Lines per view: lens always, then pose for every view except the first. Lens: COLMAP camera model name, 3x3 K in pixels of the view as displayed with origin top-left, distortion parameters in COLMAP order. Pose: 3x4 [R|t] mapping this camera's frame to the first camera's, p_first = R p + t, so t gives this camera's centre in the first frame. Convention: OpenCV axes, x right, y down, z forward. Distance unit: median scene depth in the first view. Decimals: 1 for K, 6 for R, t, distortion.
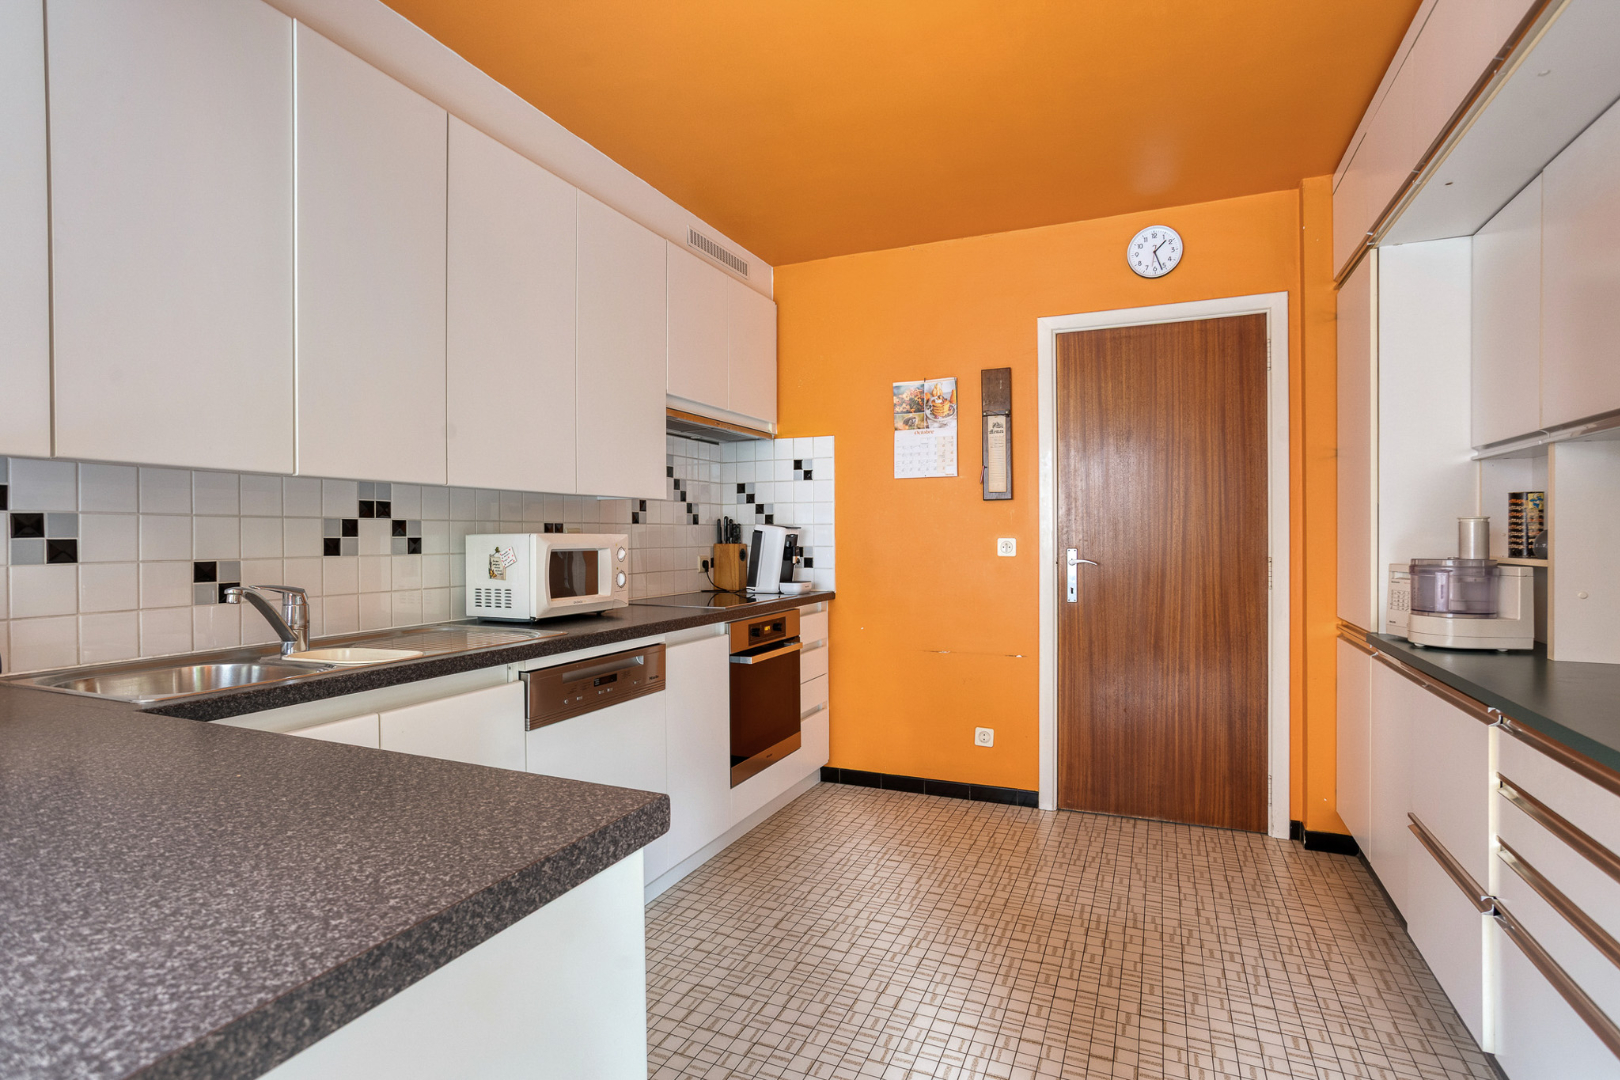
lens RADIAL K [[797.4, 0, 819.6], [0, 797.4, 538.9], [0, 0, 1]] dist [-0.030718, 0.016661]
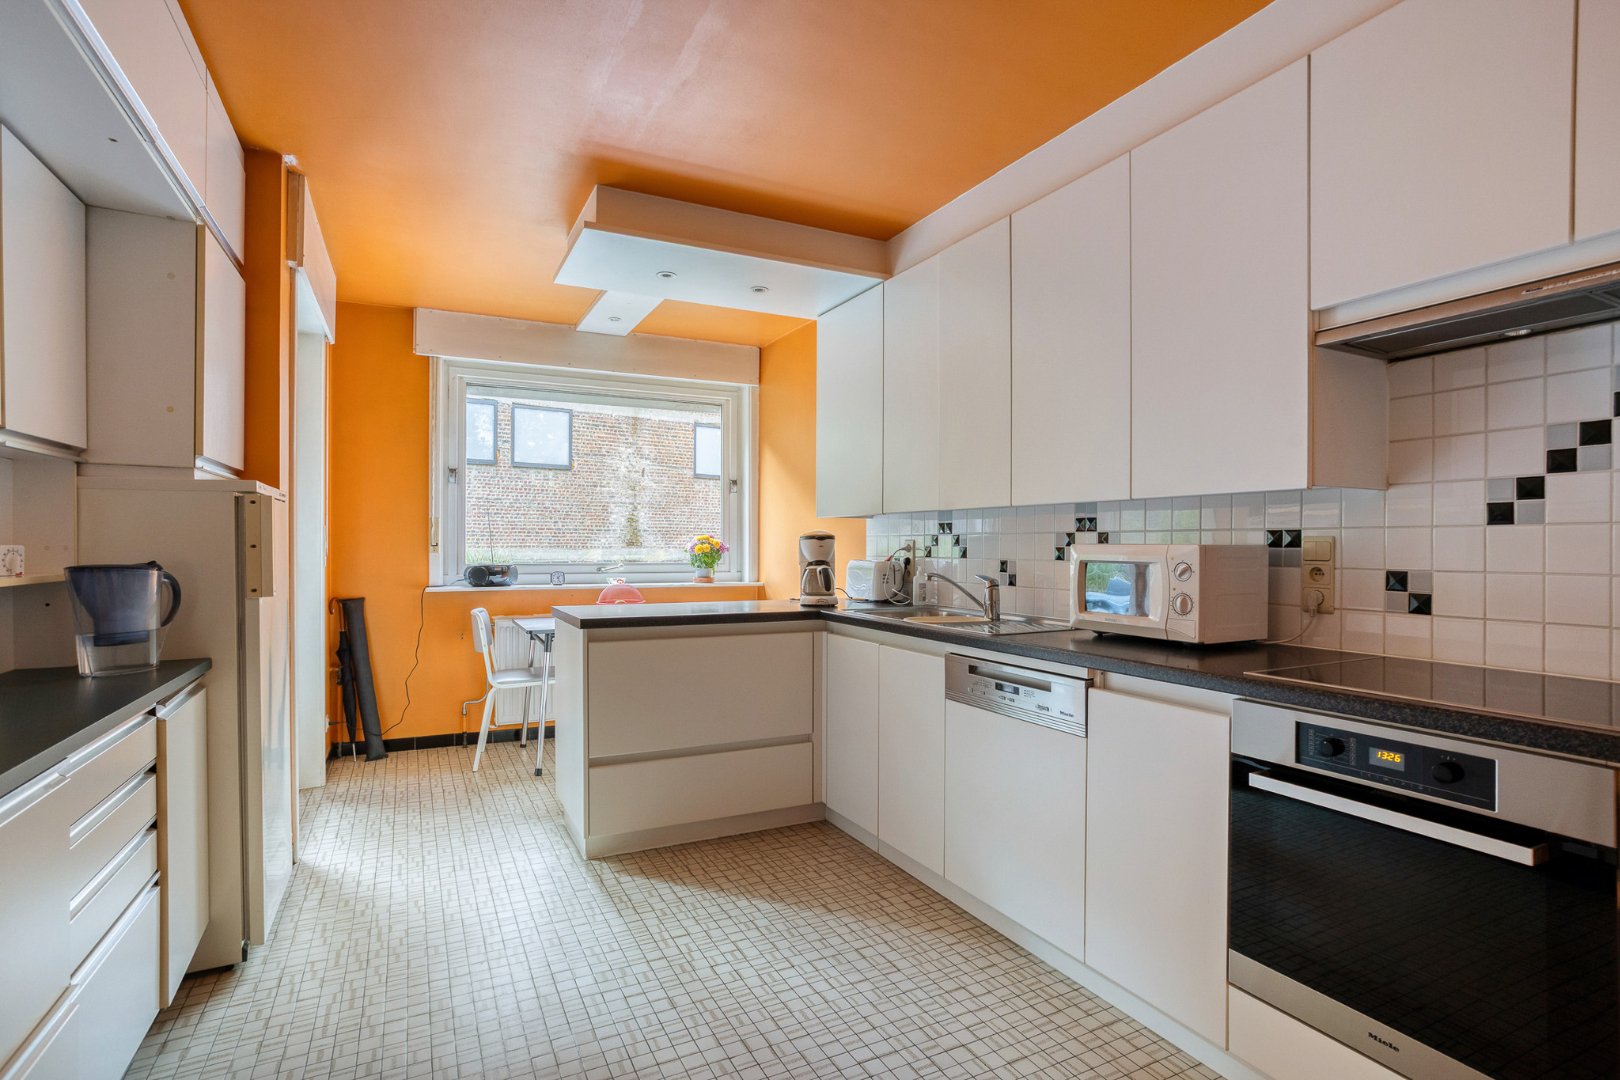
lens RADIAL K [[797.4, 0, 808.9], [0, 797.4, 543.3], [0, 0, 1]] dist [-0.030718, 0.016661]
pose [[-0.640653, -0.000891, -0.767830, 0.697203], [-0.003380, 0.999993, 0.001660, -0.009165], [0.767823, 0.003659, -0.640652, 1.498663]]
